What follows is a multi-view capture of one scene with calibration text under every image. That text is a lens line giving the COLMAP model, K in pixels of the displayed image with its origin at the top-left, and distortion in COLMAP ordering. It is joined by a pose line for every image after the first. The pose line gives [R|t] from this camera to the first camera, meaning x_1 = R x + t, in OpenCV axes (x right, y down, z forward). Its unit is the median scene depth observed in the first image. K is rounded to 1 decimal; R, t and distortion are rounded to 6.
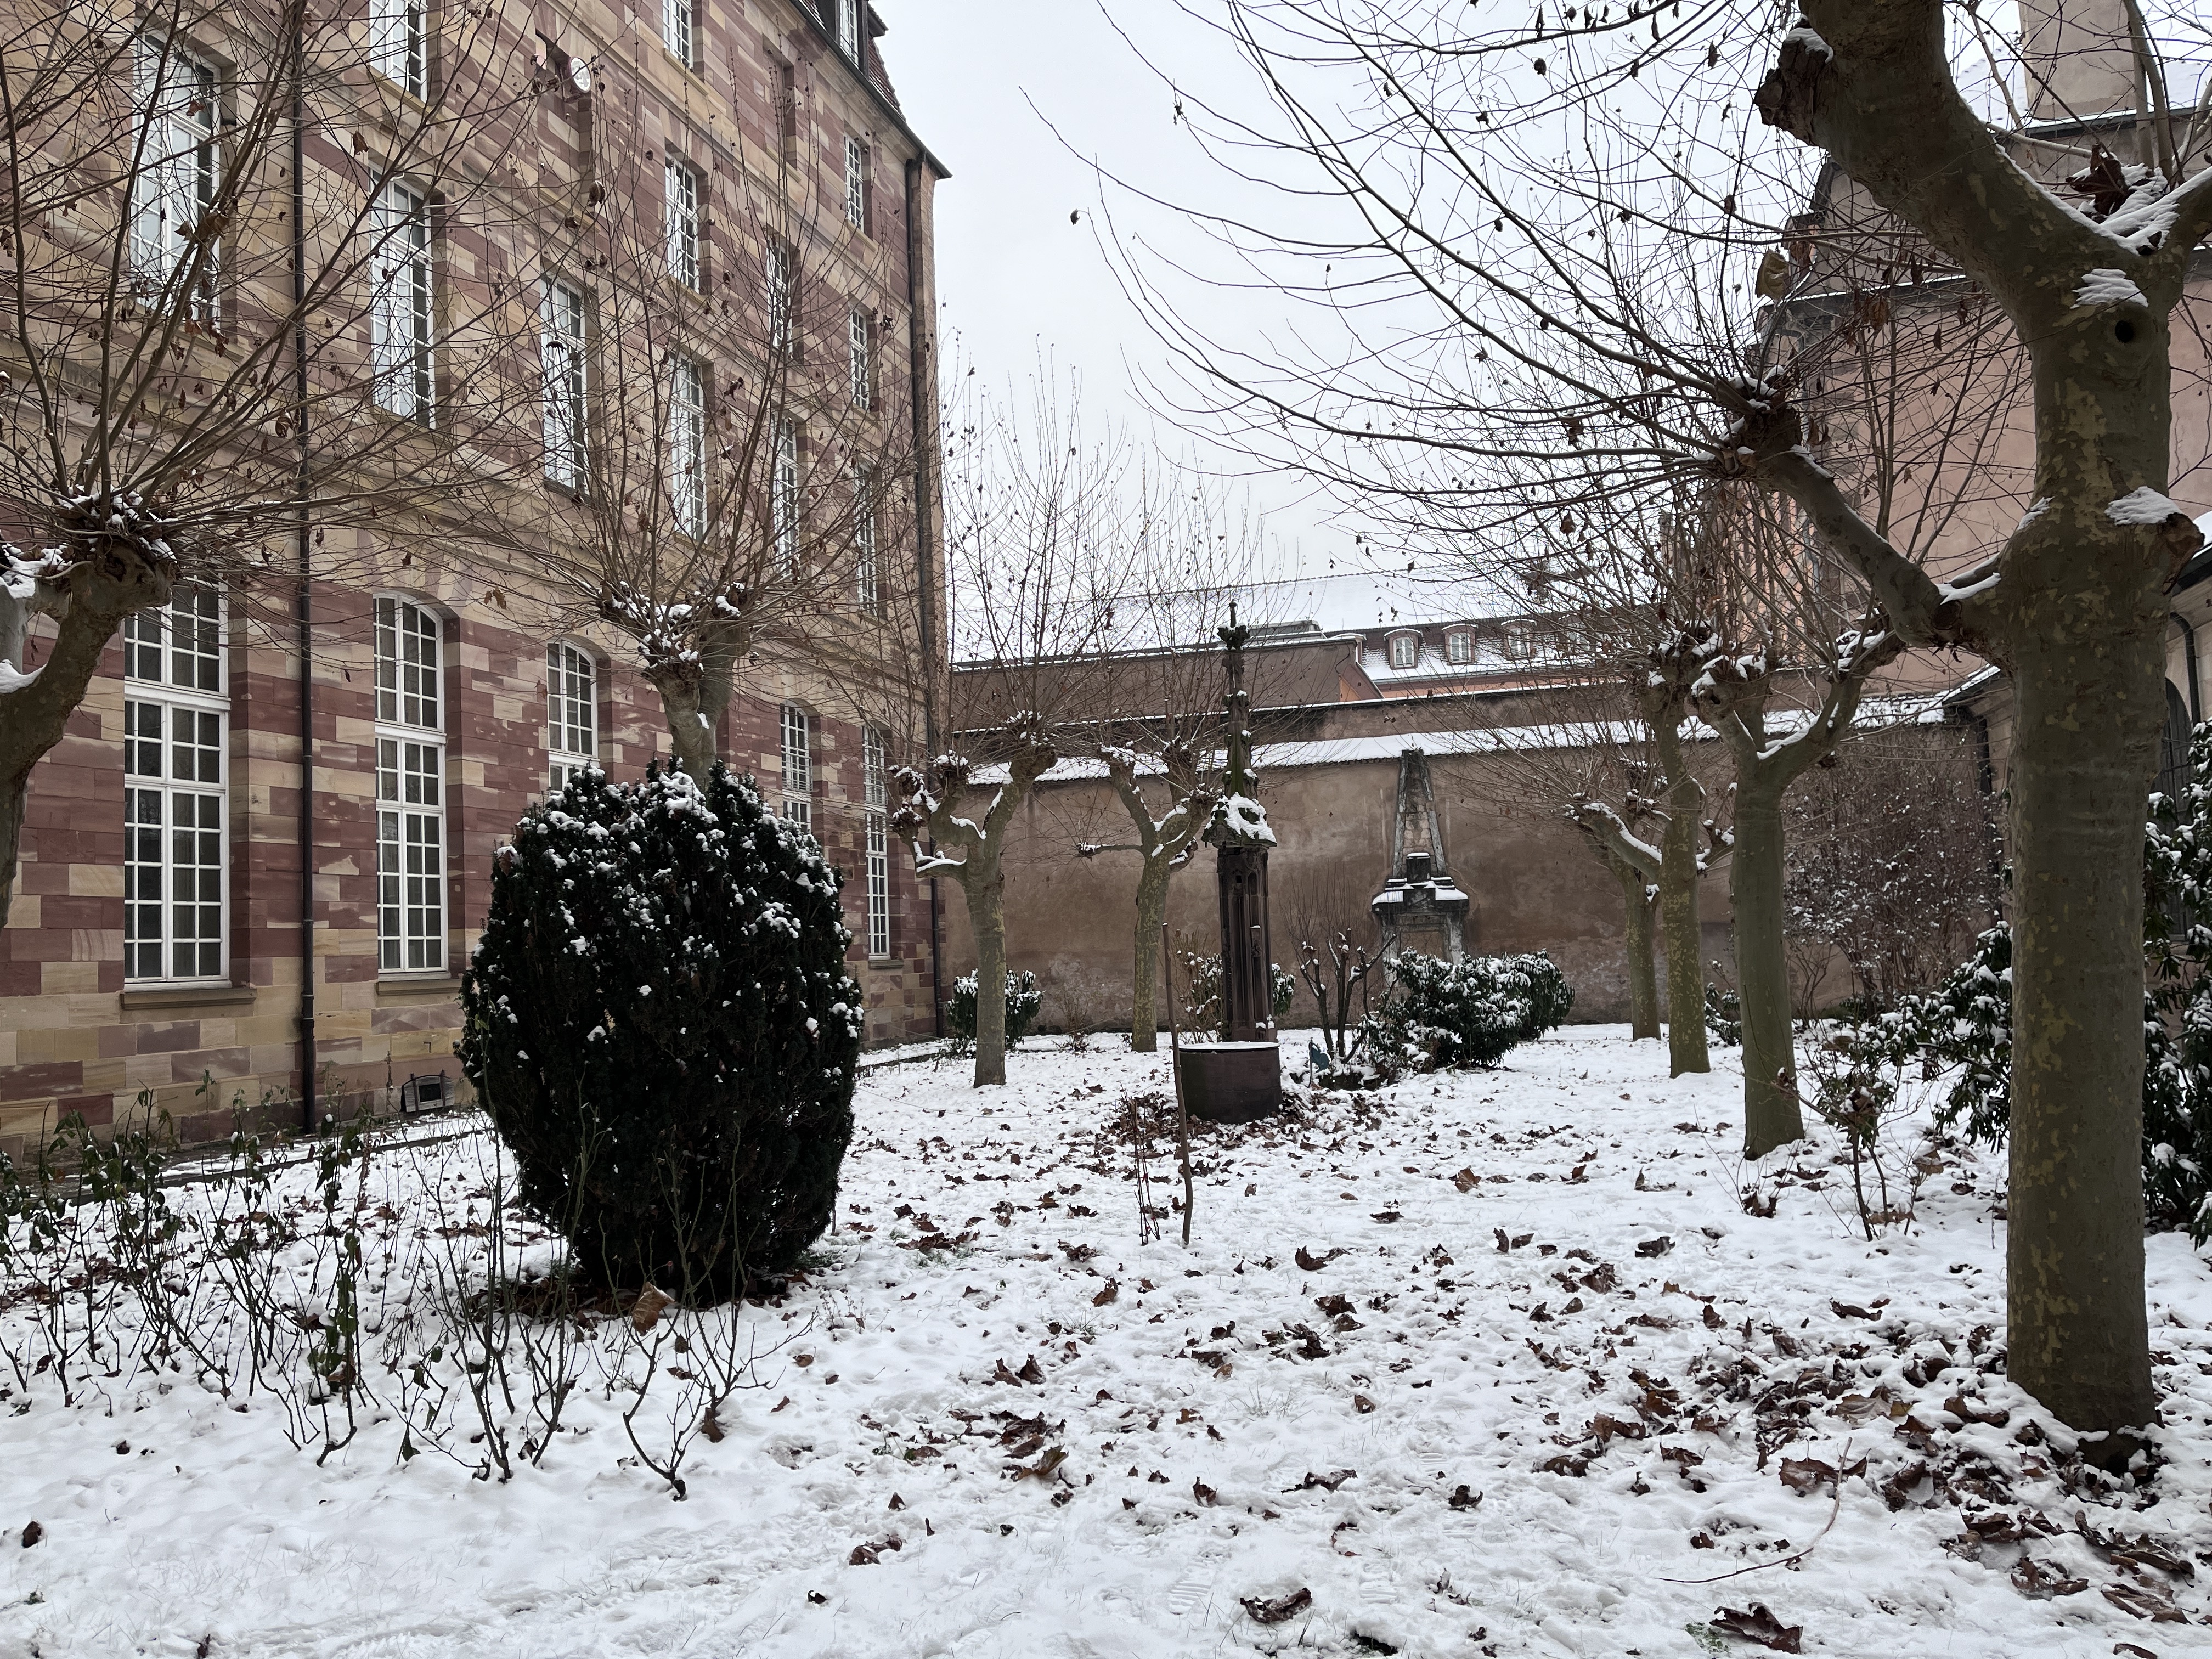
lens RADIAL K [[1680.1, 0, 1120.7], [0, 1680.1, 830.5], [0, 0, 1]] dist [0.099329, -0.106343]
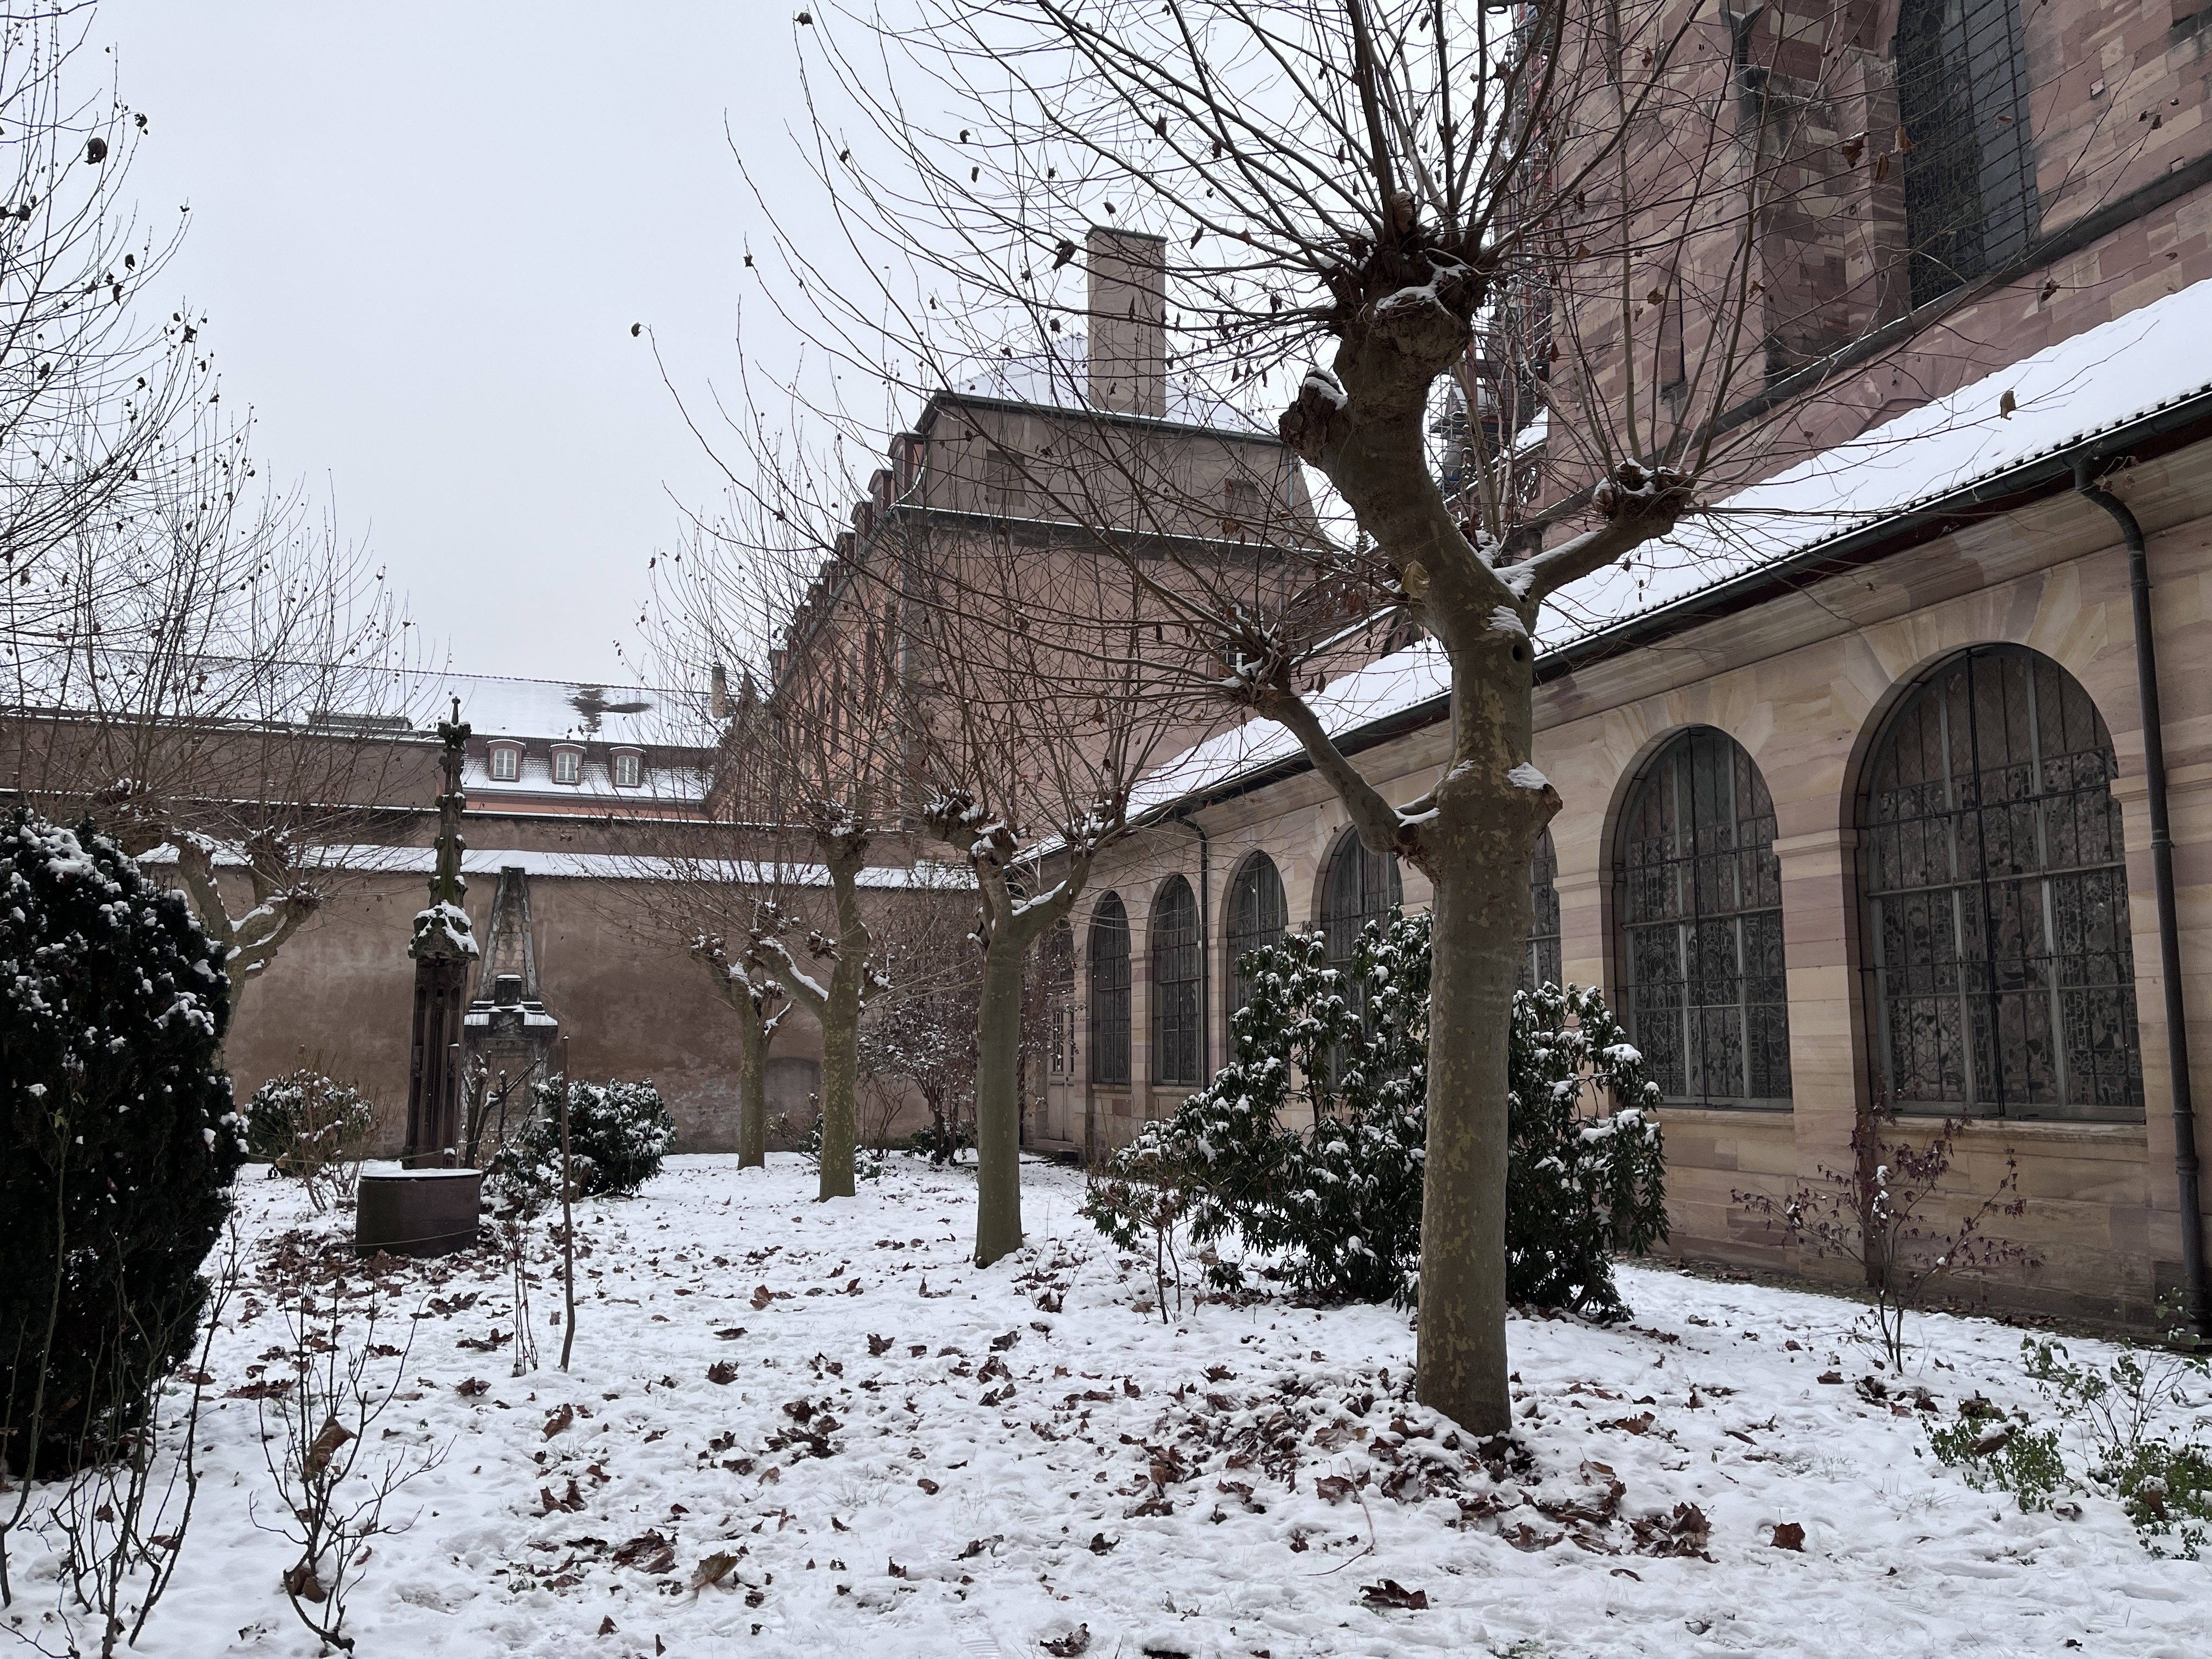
lens RADIAL K [[1680.1, 0, 1117.7], [0, 1680.1, 857.9], [0, 0, 1]] dist [0.099329, -0.106343]
pose [[0.825494, 0.105146, 0.554531, -0.212024], [-0.070320, 0.993999, -0.083795, 0.010224], [-0.560014, 0.030178, 0.827934, 0.008208]]
